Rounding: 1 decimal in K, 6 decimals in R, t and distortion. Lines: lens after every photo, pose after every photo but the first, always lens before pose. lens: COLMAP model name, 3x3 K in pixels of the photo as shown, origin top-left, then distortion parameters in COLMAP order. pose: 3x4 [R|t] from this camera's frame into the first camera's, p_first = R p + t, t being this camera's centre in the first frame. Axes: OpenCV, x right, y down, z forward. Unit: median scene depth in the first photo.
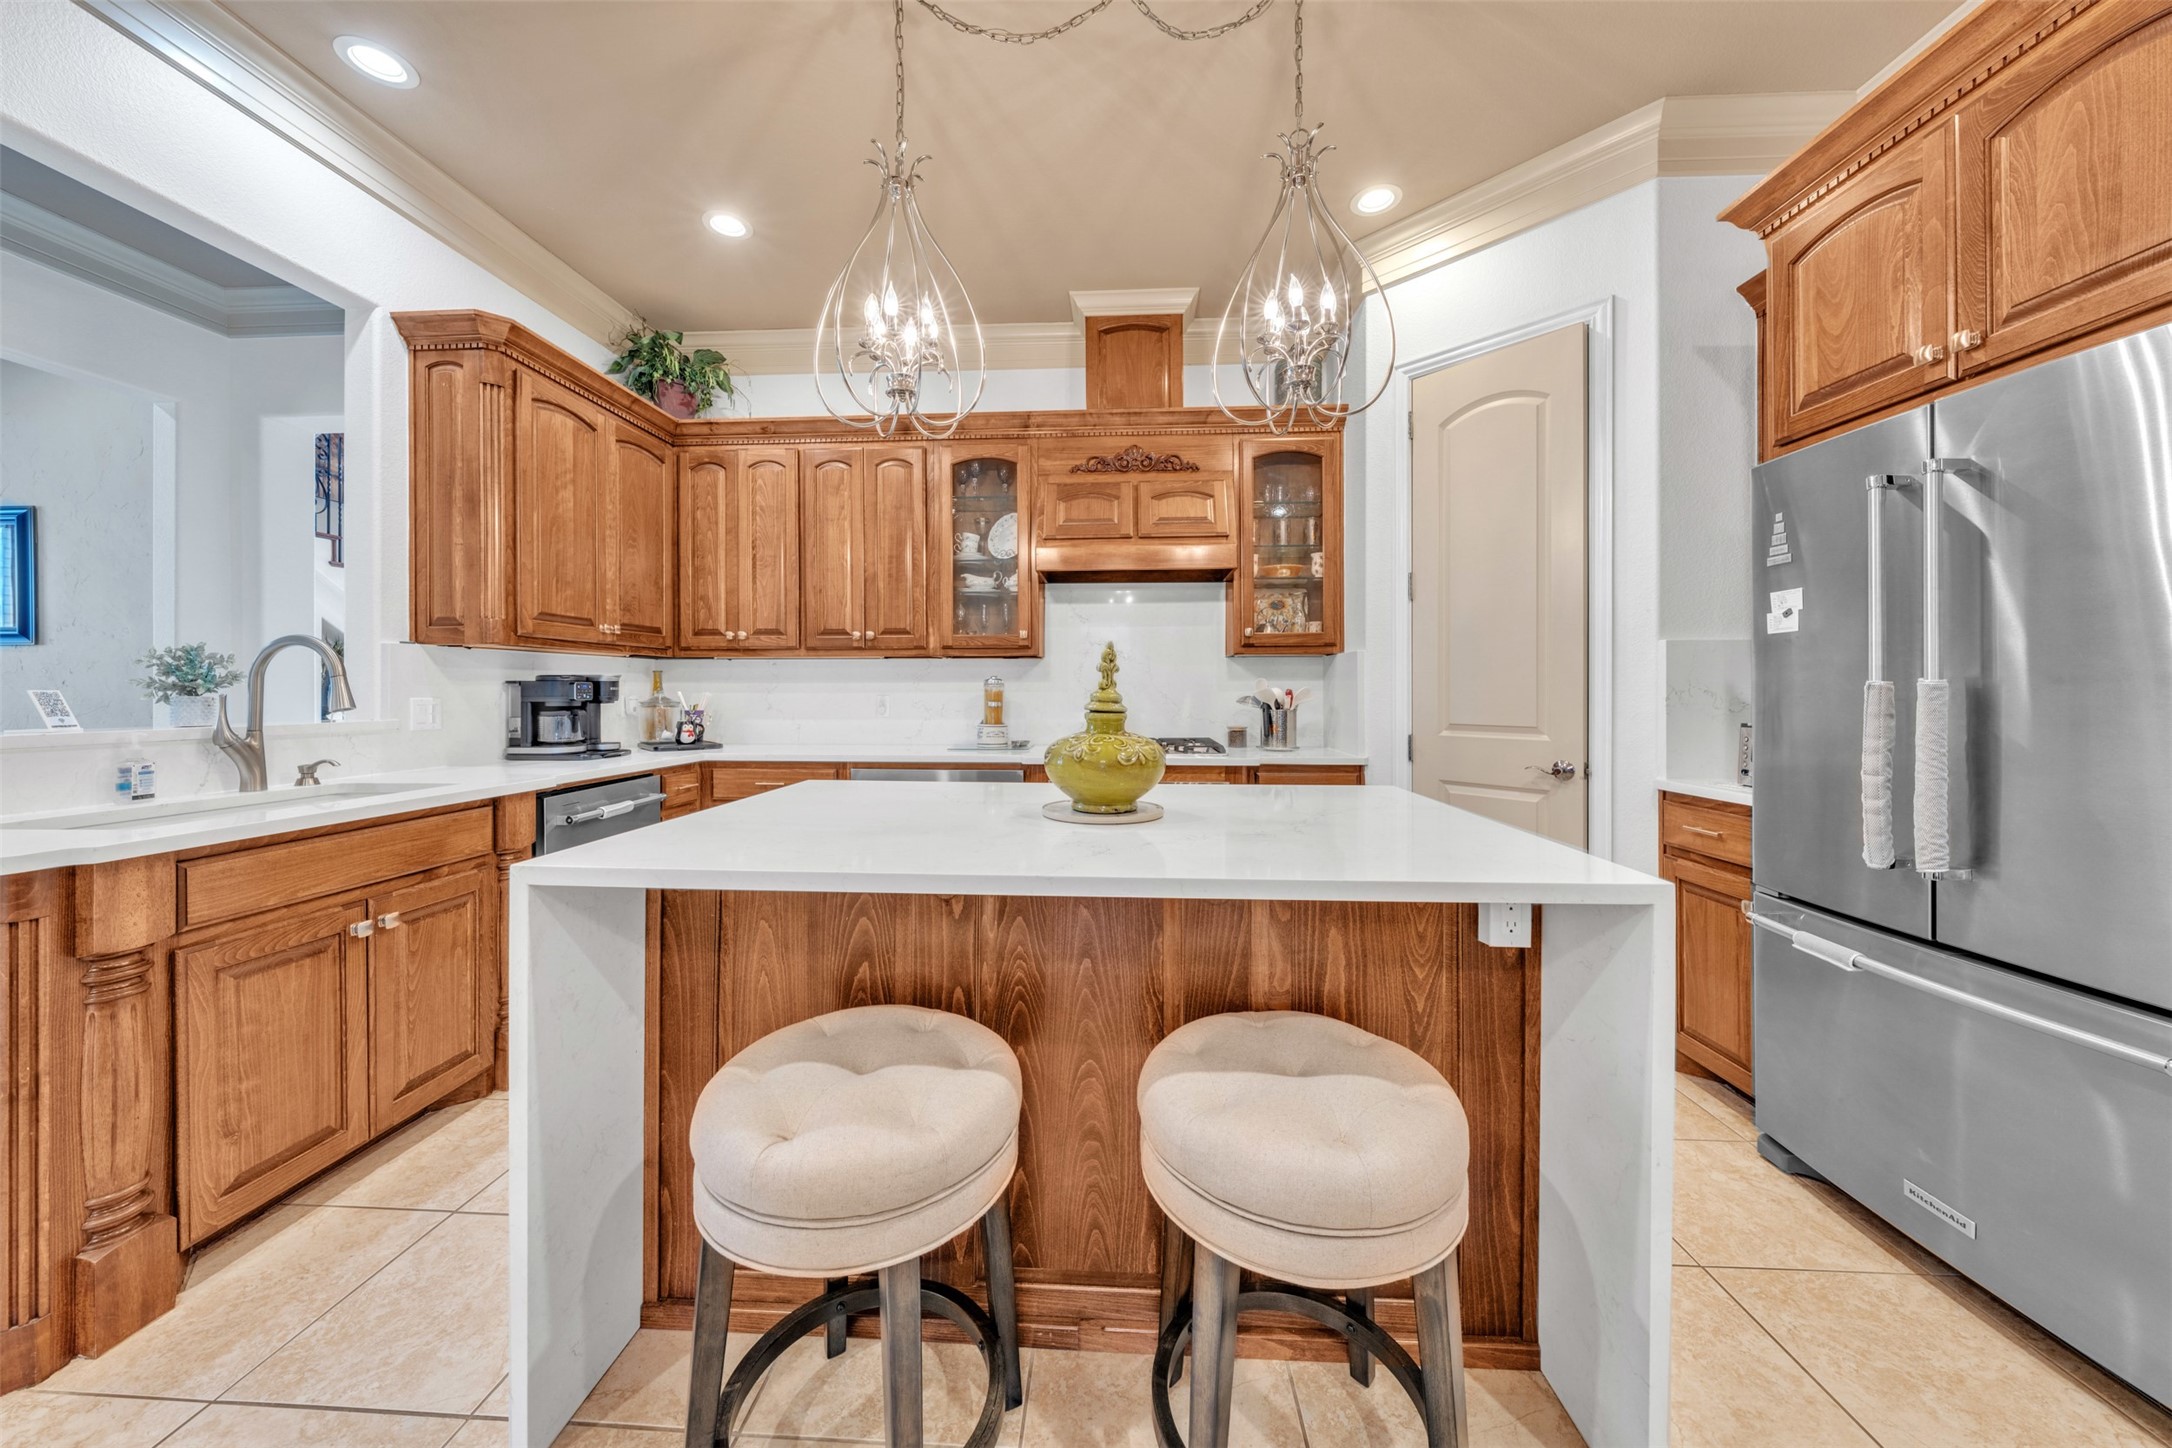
lens RADIAL K [[741.3, 0, 1091.1], [0, 741.3, 691.3], [0, 0, 1]] dist [-0.002018, -0.000144]
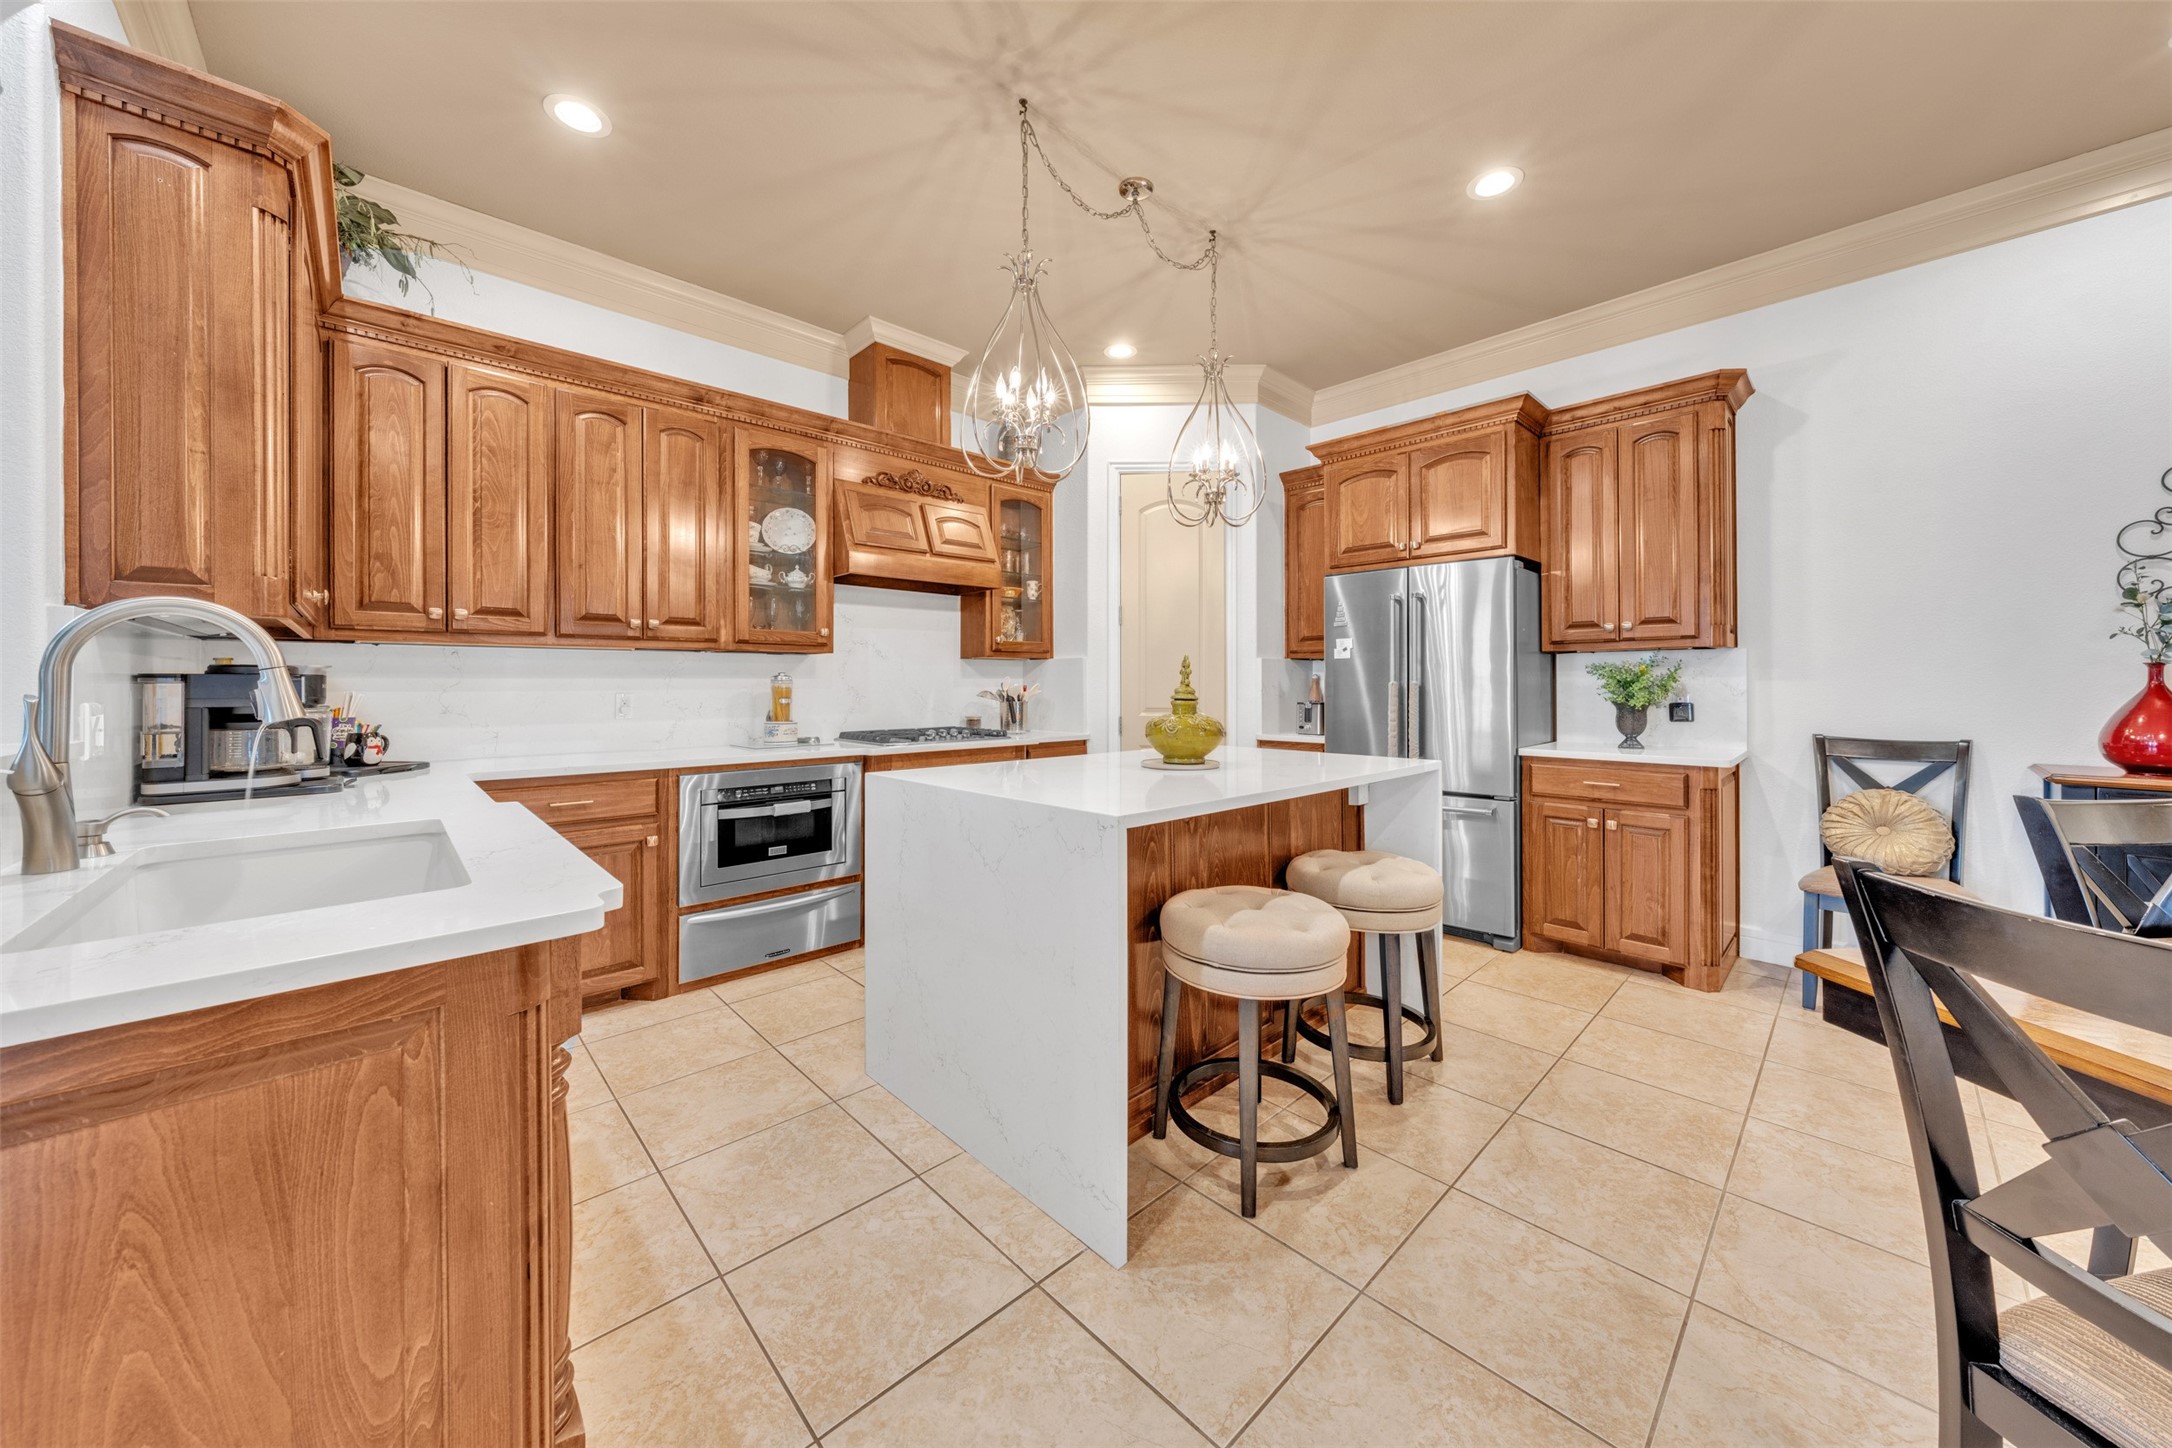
lens RADIAL K [[741.3, 0, 1082.8], [0, 741.3, 687.6], [0, 0, 1]] dist [-0.002018, -0.000144]
pose [[0.691693, -0.003344, 0.722184, -0.581499], [0.003600, 0.999993, 0.001182, -0.000235], [-0.722183, 0.001782, 0.691700, 0.034181]]
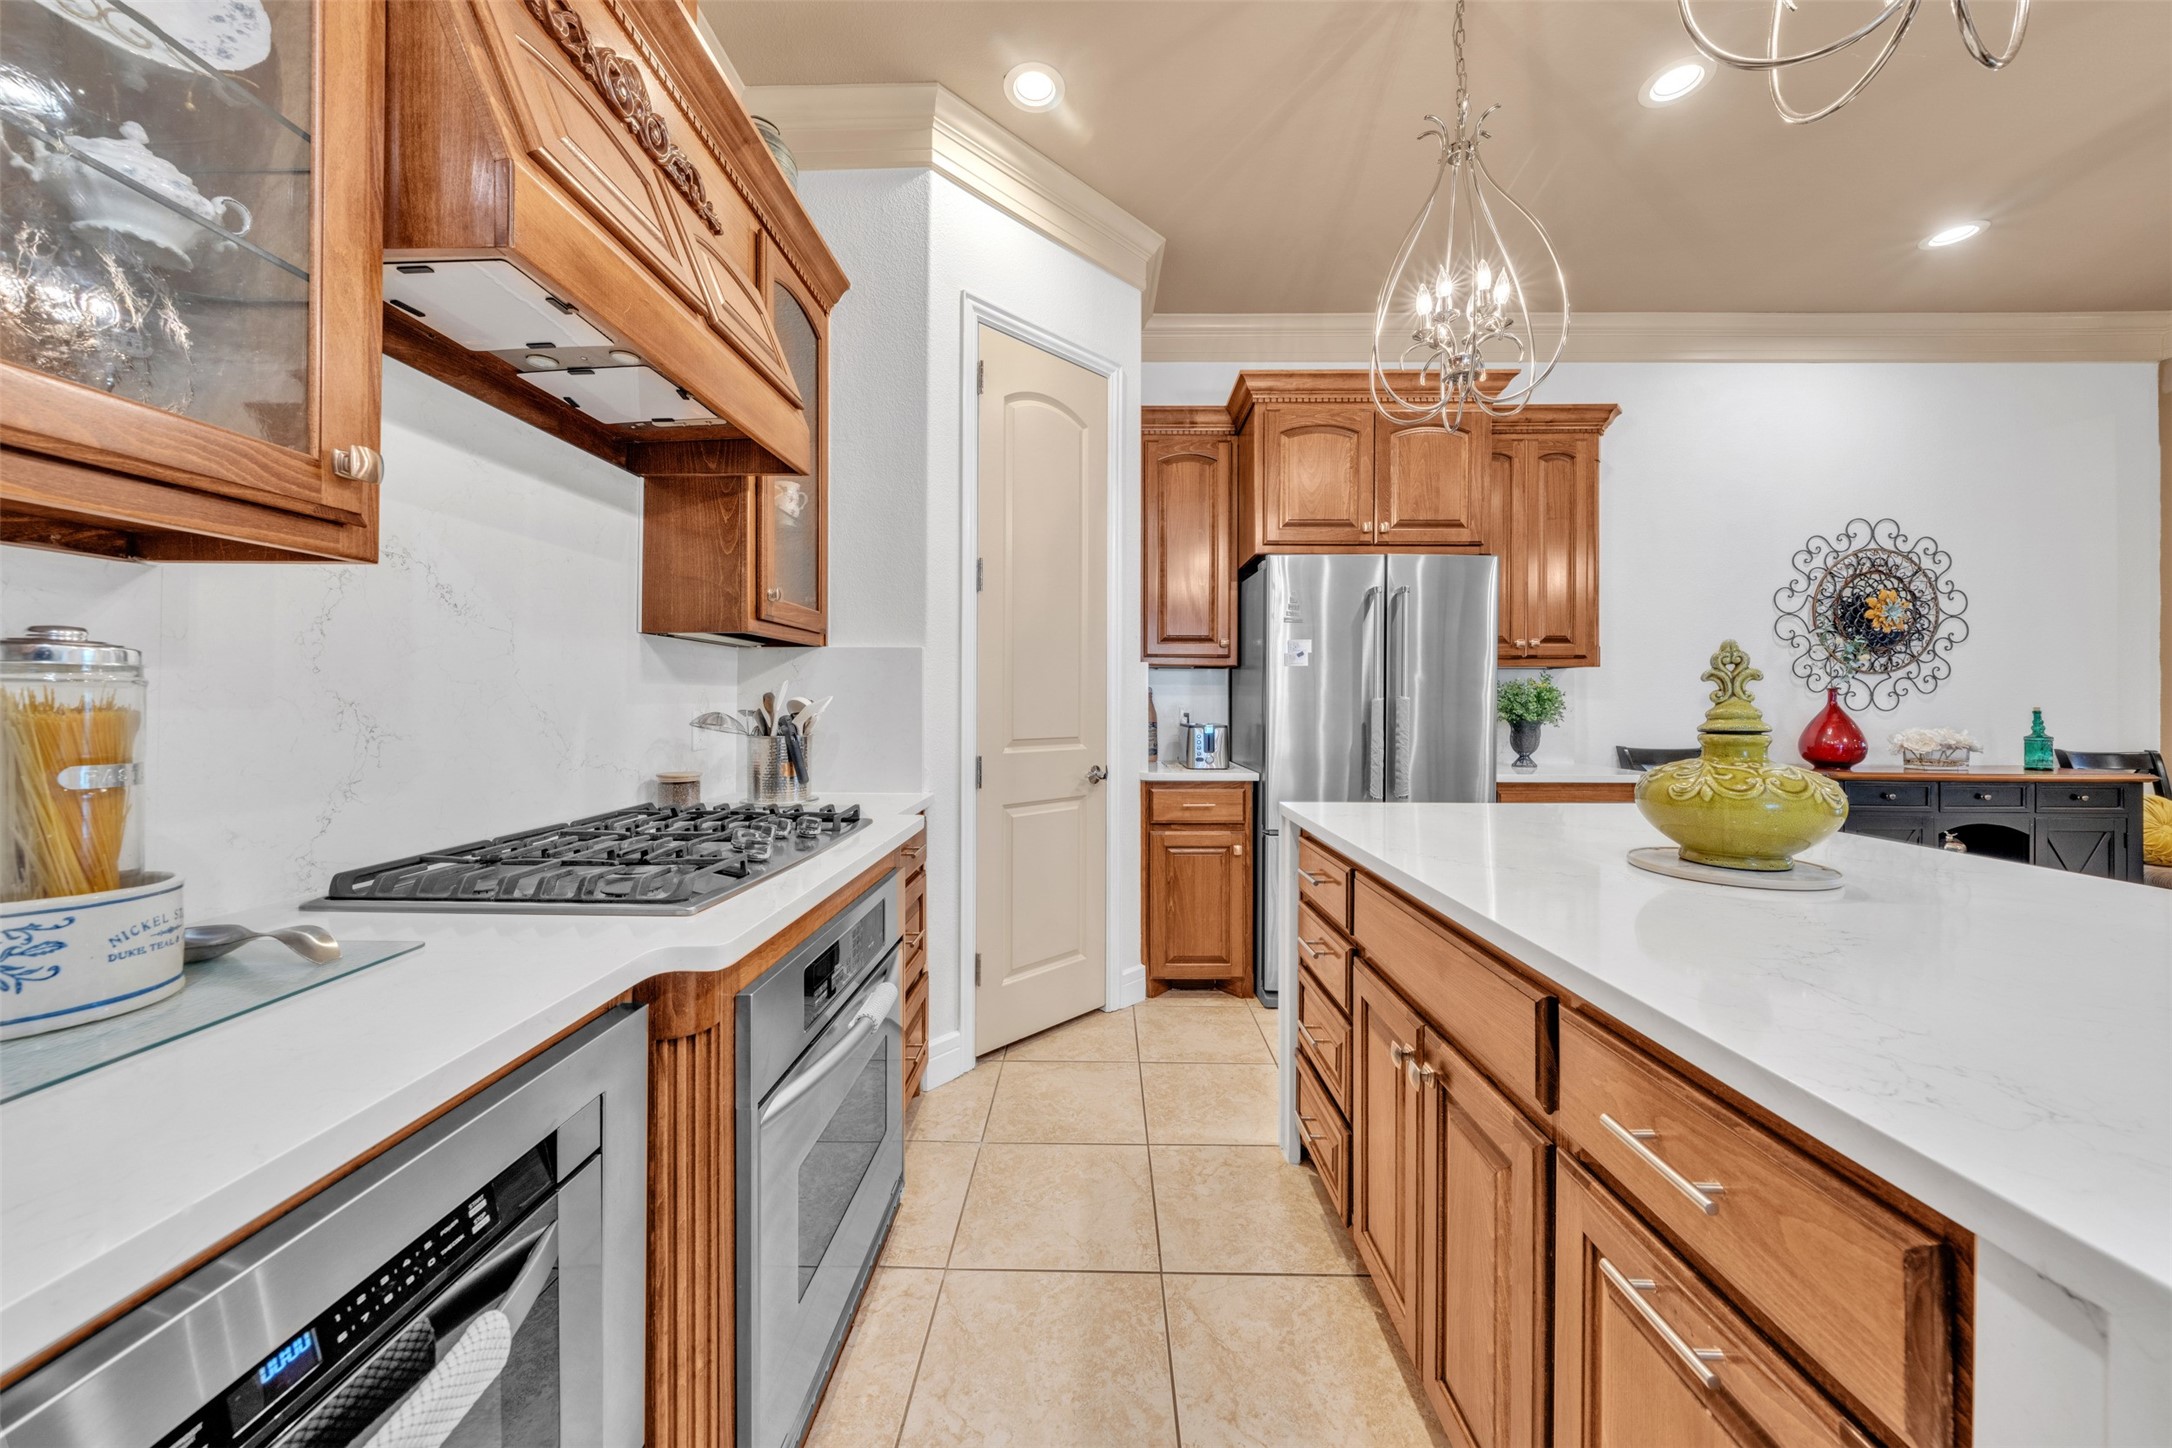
lens RADIAL K [[741.3, 0, 1090.2], [0, 741.3, 704.5], [0, 0, 1]] dist [-0.002018, -0.000144]
pose [[-0.031488, -0.005528, 0.999489, -0.332731], [-0.001361, 0.999984, 0.005488, -0.002538], [-0.999503, -0.001187, -0.031495, 0.771520]]
